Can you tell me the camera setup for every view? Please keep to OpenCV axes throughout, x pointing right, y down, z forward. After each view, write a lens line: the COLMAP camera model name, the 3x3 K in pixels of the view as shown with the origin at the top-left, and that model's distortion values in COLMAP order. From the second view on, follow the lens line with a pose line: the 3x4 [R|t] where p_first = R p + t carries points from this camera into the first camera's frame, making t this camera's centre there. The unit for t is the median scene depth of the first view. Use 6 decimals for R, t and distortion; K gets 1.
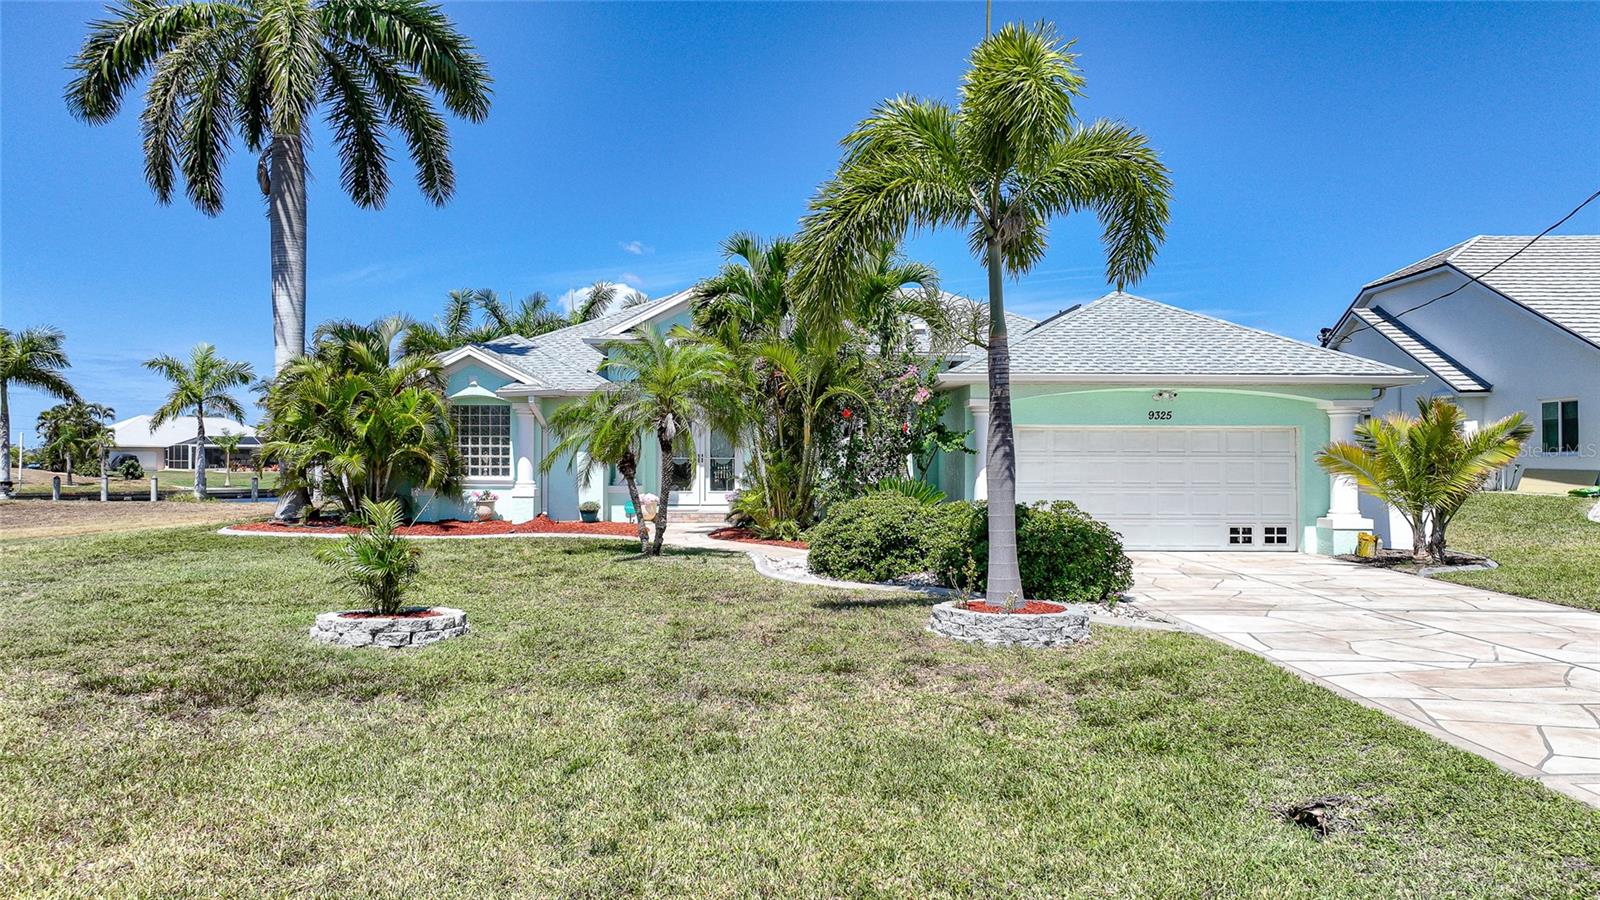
lens RADIAL K [[1123.6, 0, 801.7], [0, 1123.6, 448.8], [0, 0, 1]] dist [-0.009045, 0.026785]
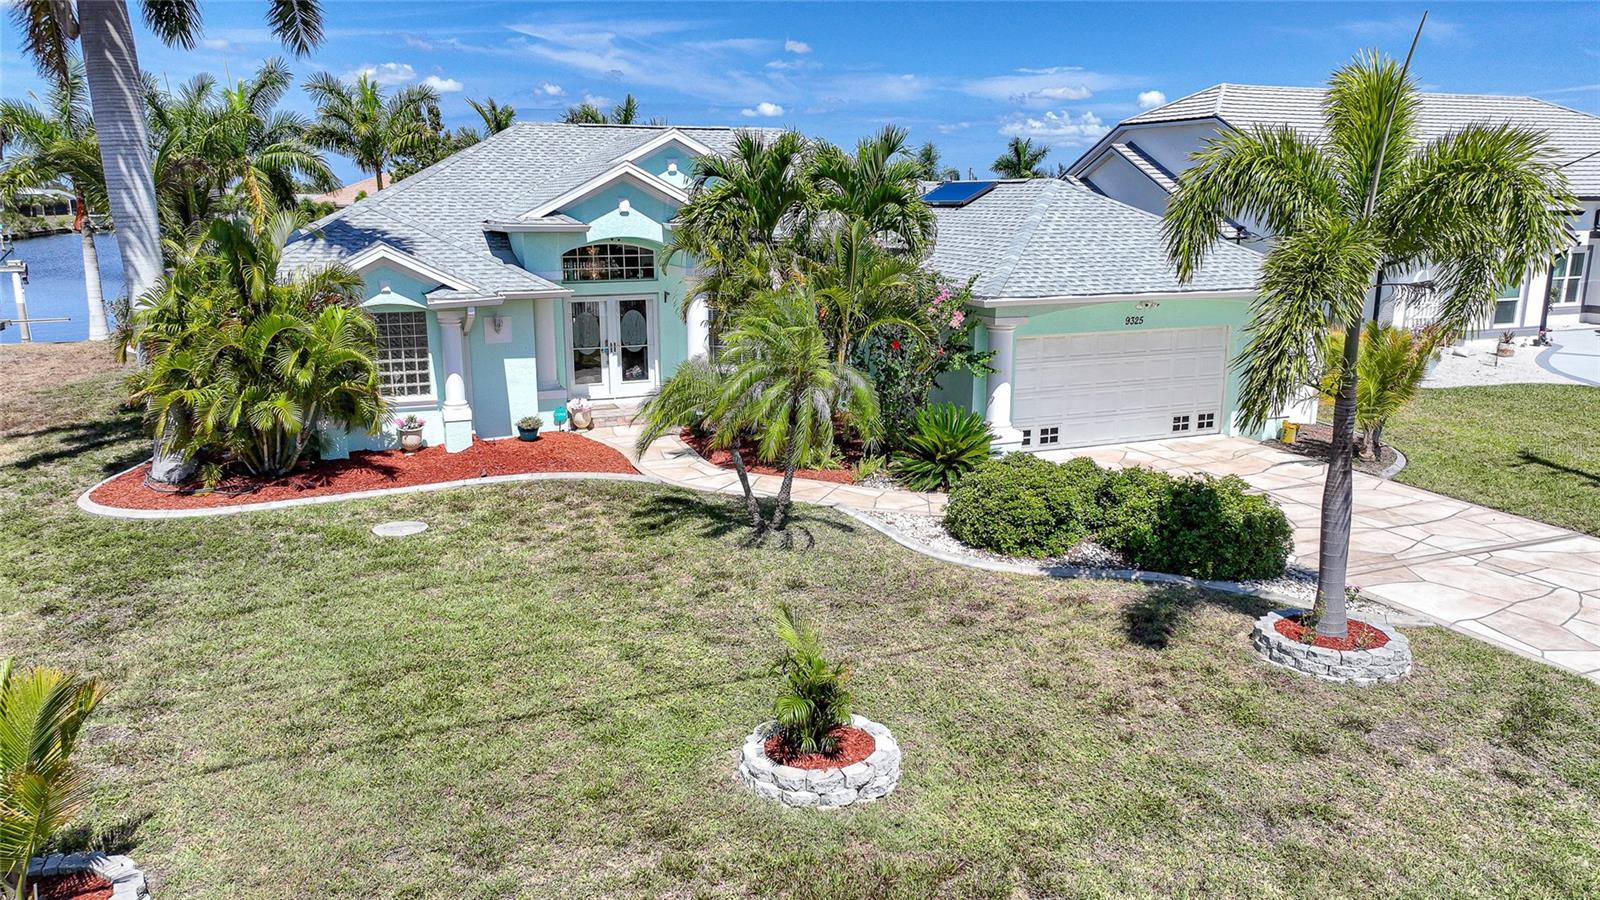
lens RADIAL K [[1123.6, 0, 801.7], [0, 1123.6, 448.8], [0, 0, 1]] dist [-0.009045, 0.026785]
pose [[0.922843, -0.086849, 0.375258, -0.376634], [-0.003344, 0.972405, 0.233273, -0.156969], [-0.385163, -0.216529, 0.897087, 0.140504]]
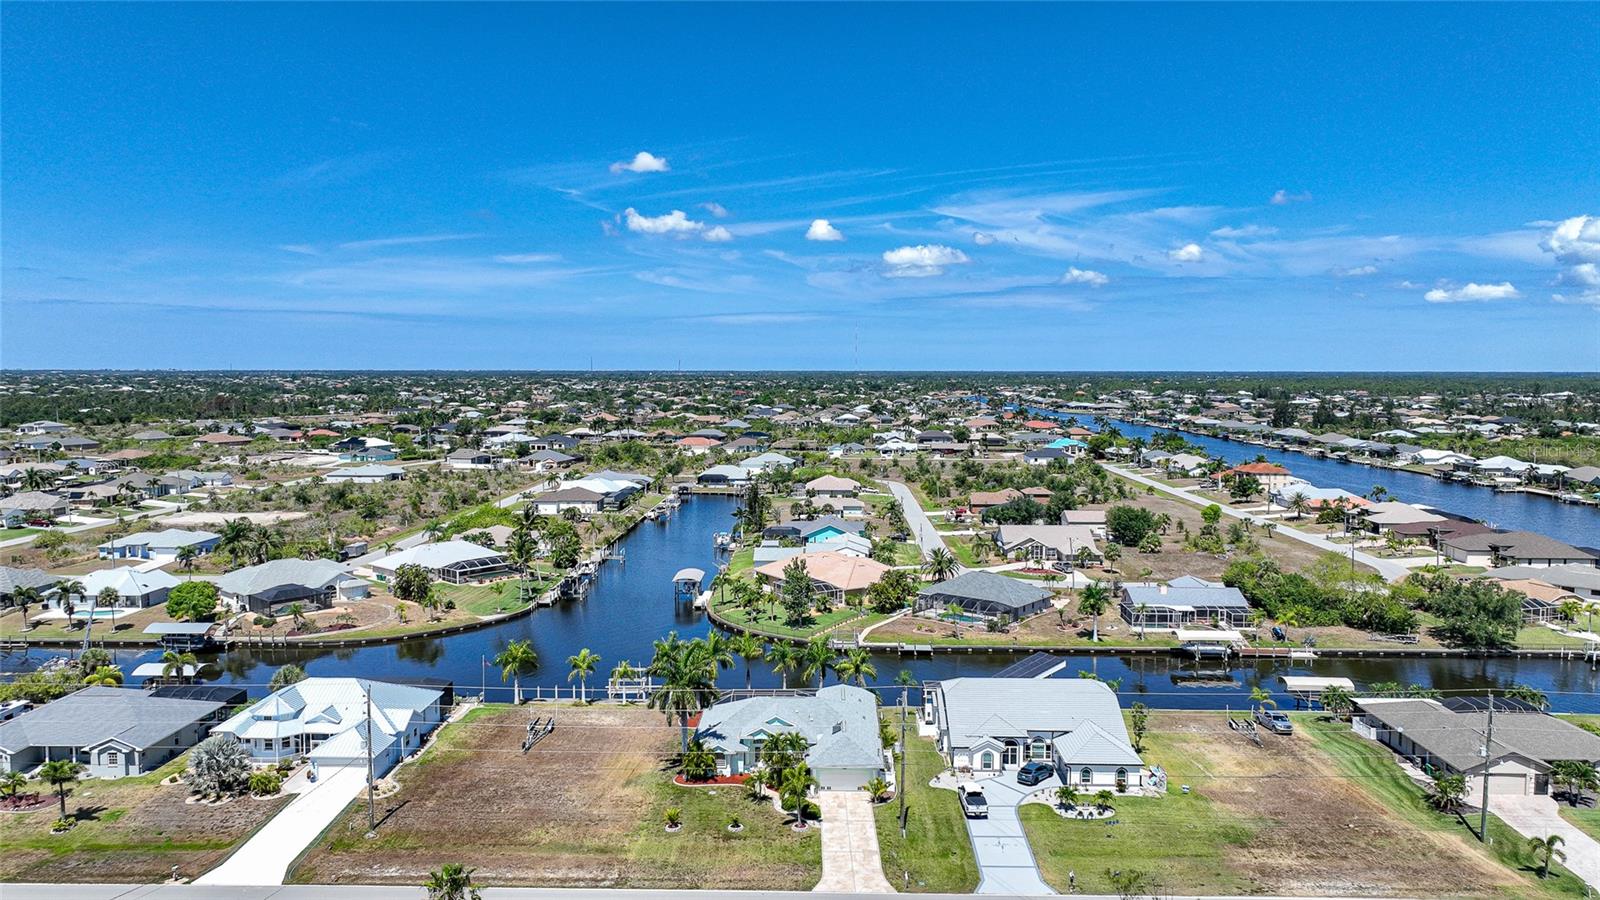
lens RADIAL K [[1123.6, 0, 801.7], [0, 1123.6, 448.8], [0, 0, 1]] dist [-0.009045, 0.026785]
pose [[0.999751, 0.000870, -0.022310, 0.224158], [0.001008, 0.996462, 0.084038, -2.107395], [0.022304, -0.084040, 0.996213, -4.504519]]
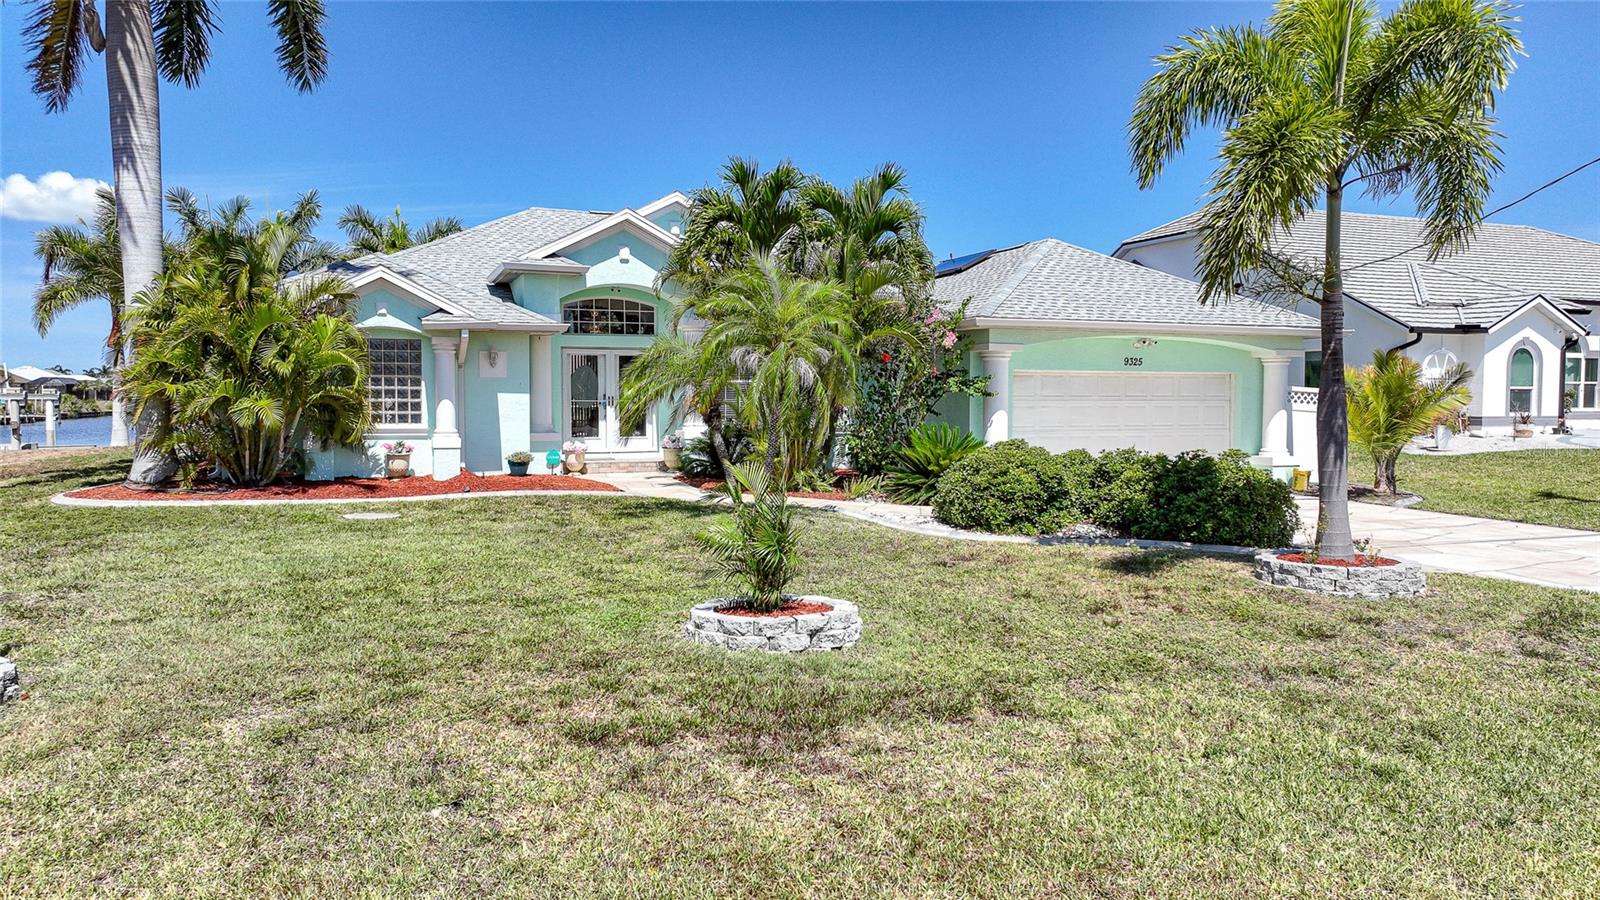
lens RADIAL K [[1123.6, 0, 801.7], [0, 1123.6, 448.8], [0, 0, 1]] dist [-0.009045, 0.026785]
pose [[0.931882, -0.017756, 0.362327, -0.349235], [-0.004233, 0.998201, 0.059805, -0.009763], [-0.362737, -0.057265, 0.930130, 0.128310]]
